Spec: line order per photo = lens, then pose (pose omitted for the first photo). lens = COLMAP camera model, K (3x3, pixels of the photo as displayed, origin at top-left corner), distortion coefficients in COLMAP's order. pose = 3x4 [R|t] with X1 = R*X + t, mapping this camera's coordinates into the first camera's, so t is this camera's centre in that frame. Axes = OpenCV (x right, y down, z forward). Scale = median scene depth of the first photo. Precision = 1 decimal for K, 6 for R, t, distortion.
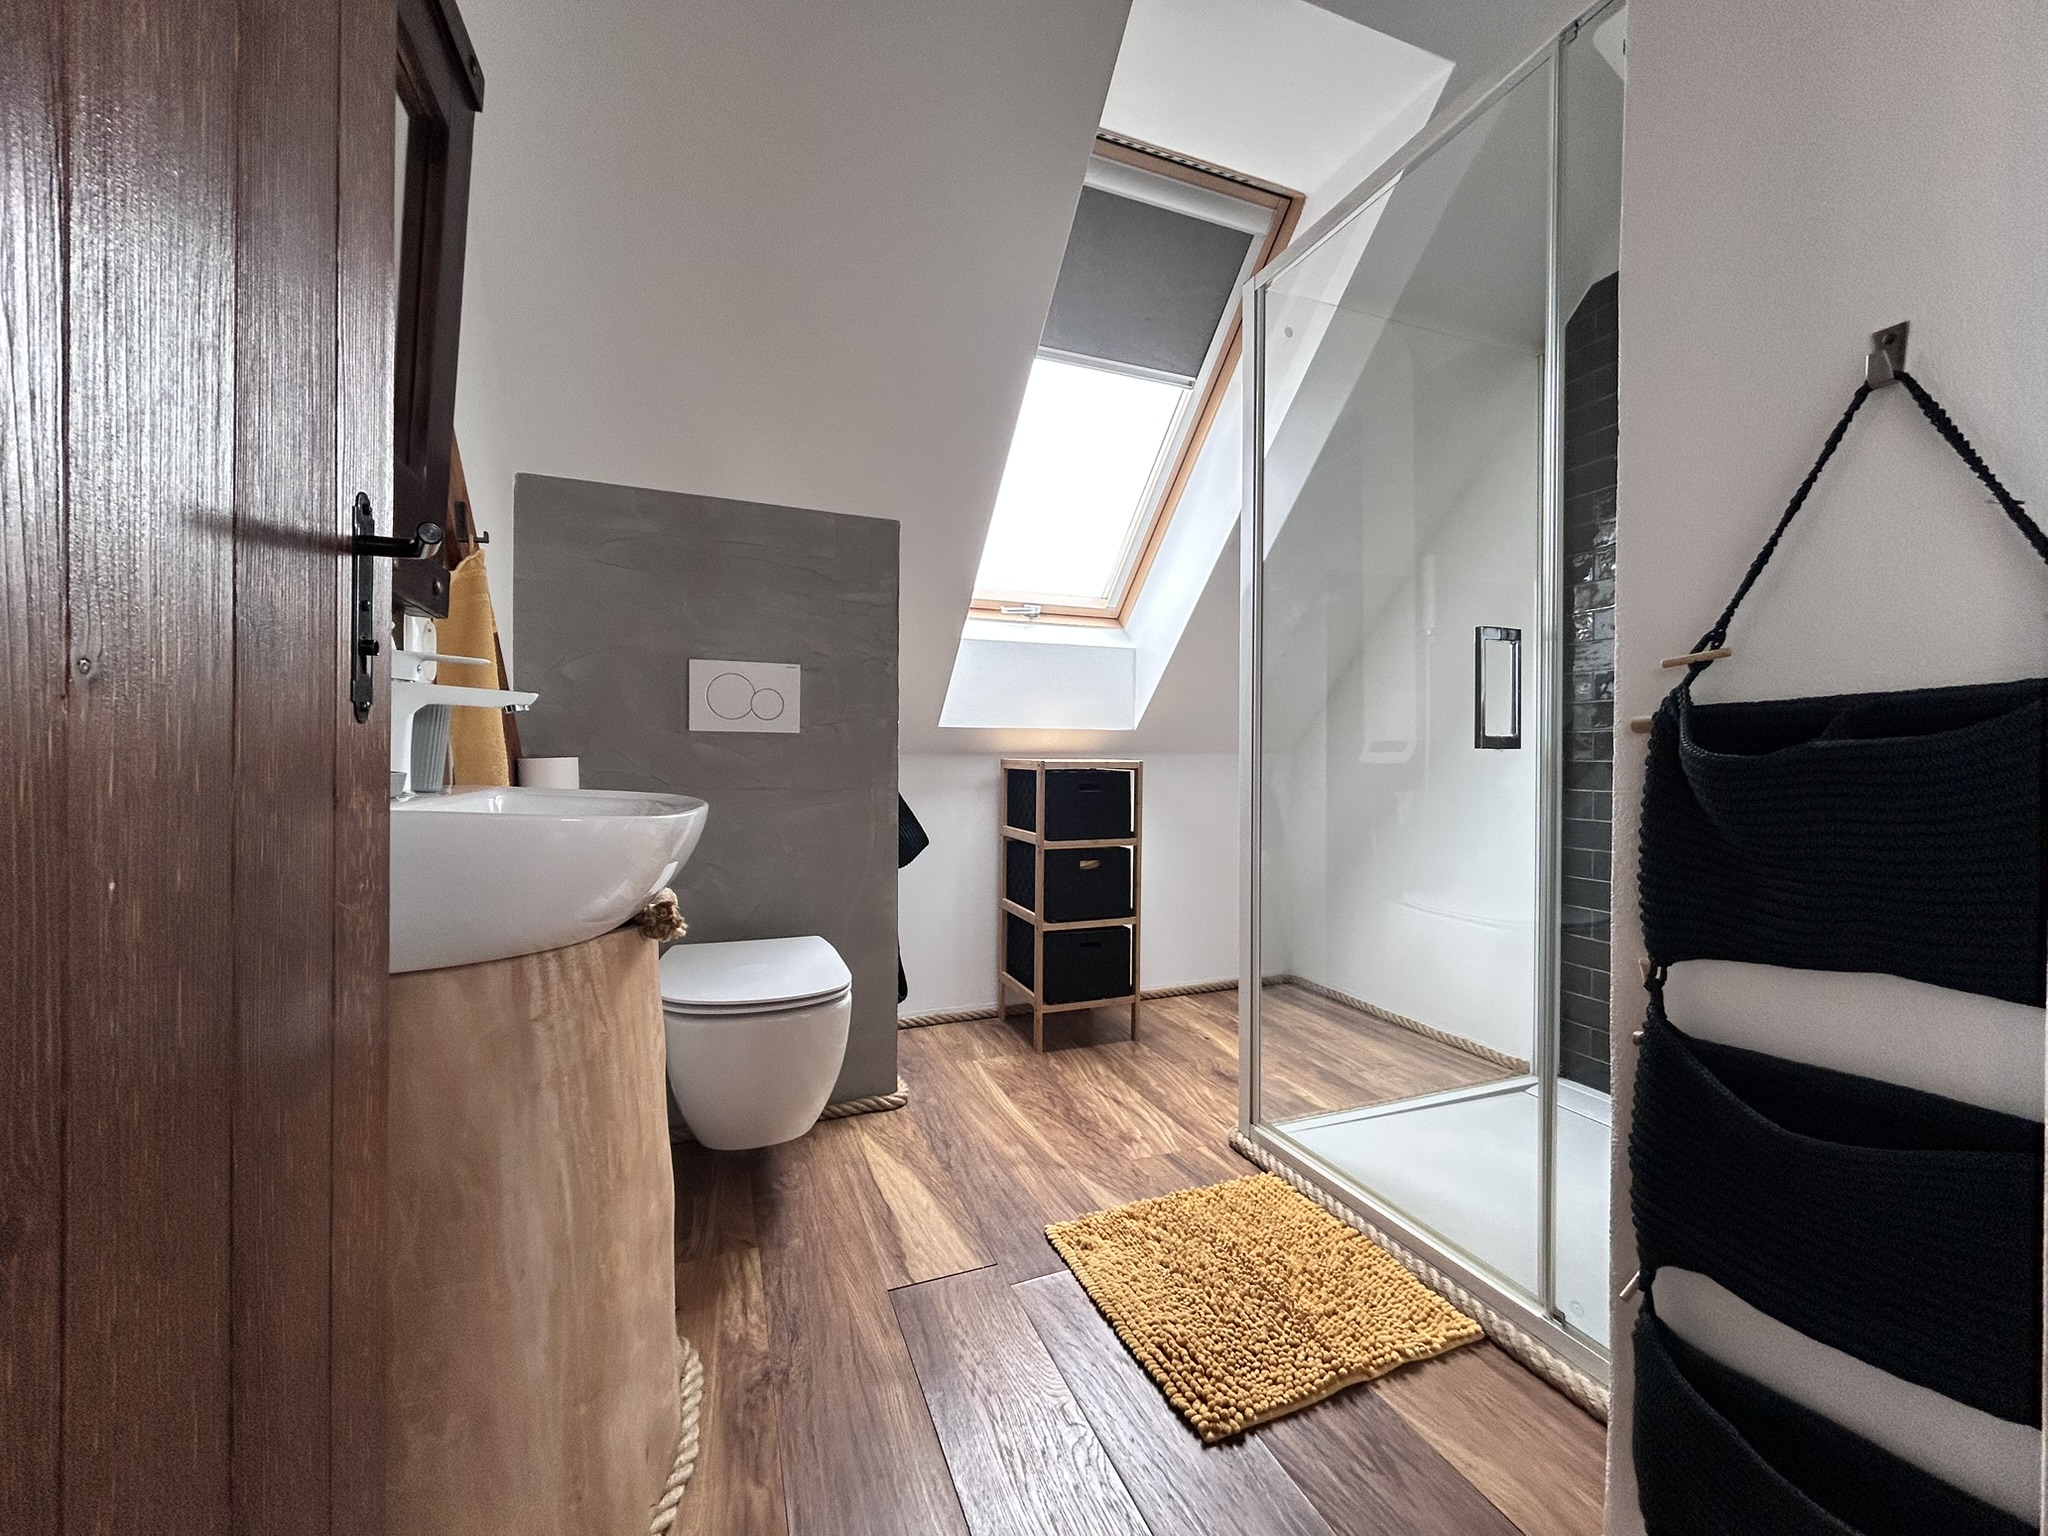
lens RADIAL K [[834.6, 0, 1026.7], [0, 834.6, 765.0], [0, 0, 1]] dist [0.000007, 0.000198]
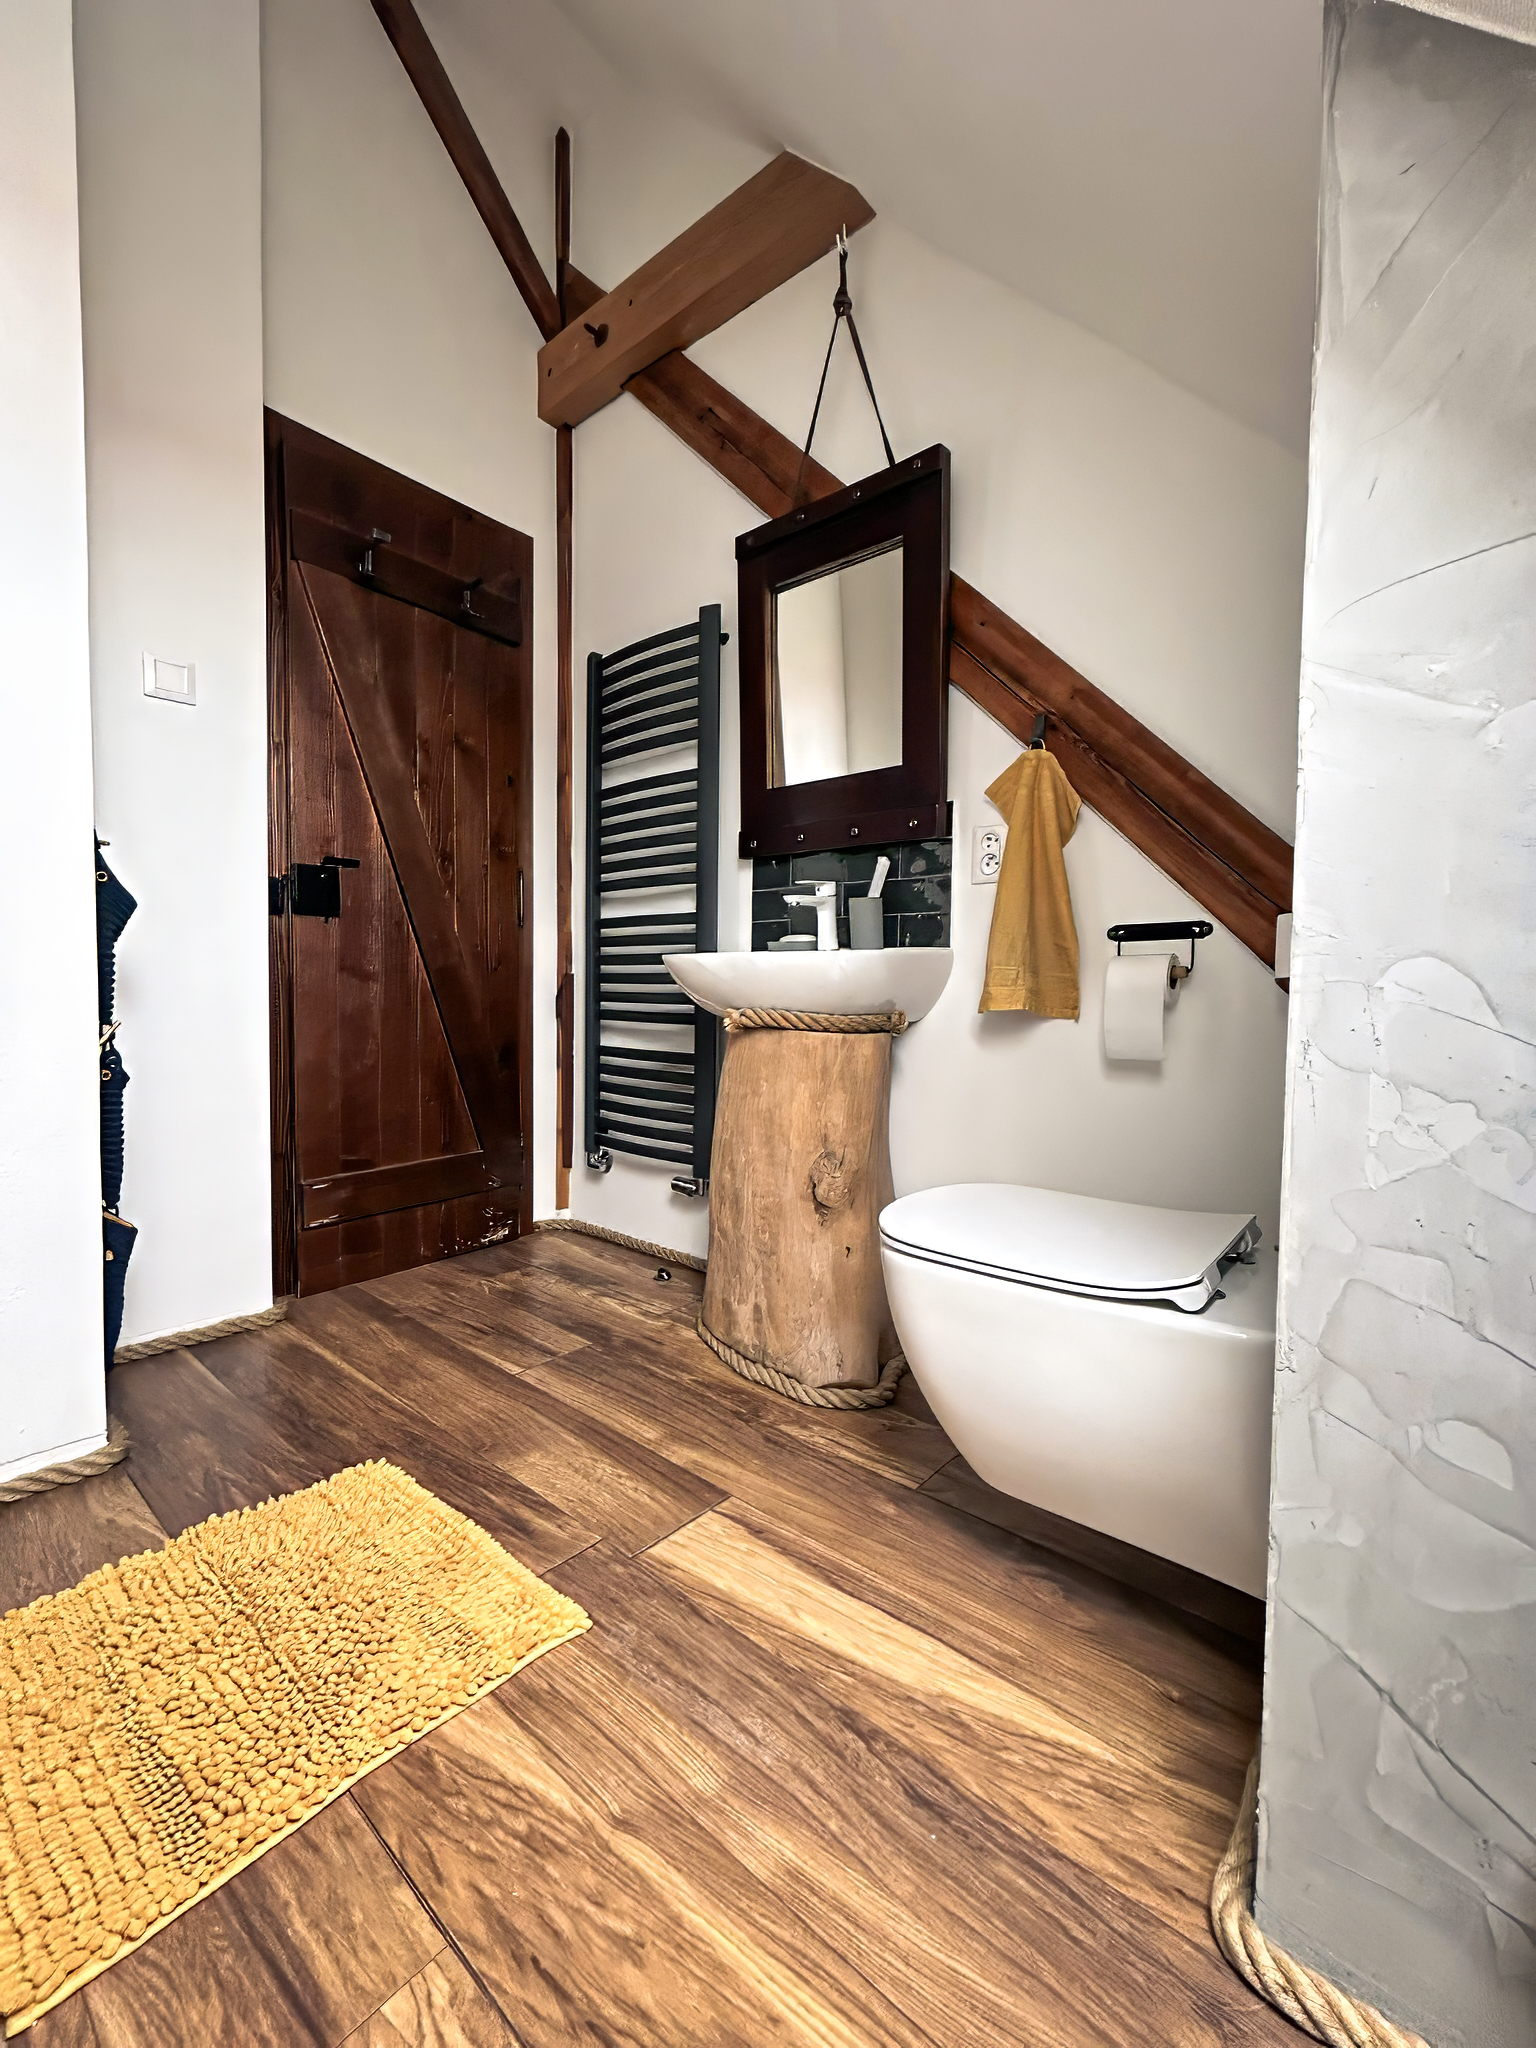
lens RADIAL K [[834.6, 0, 770.8], [0, 834.6, 1021.1], [0, 0, 1]] dist [0.000007, 0.000198]
pose [[-0.879112, 0.007078, -0.476563, 0.182625], [-0.015286, 0.998957, 0.043034, 0.062084], [0.476370, 0.045116, -0.878086, 1.462222]]
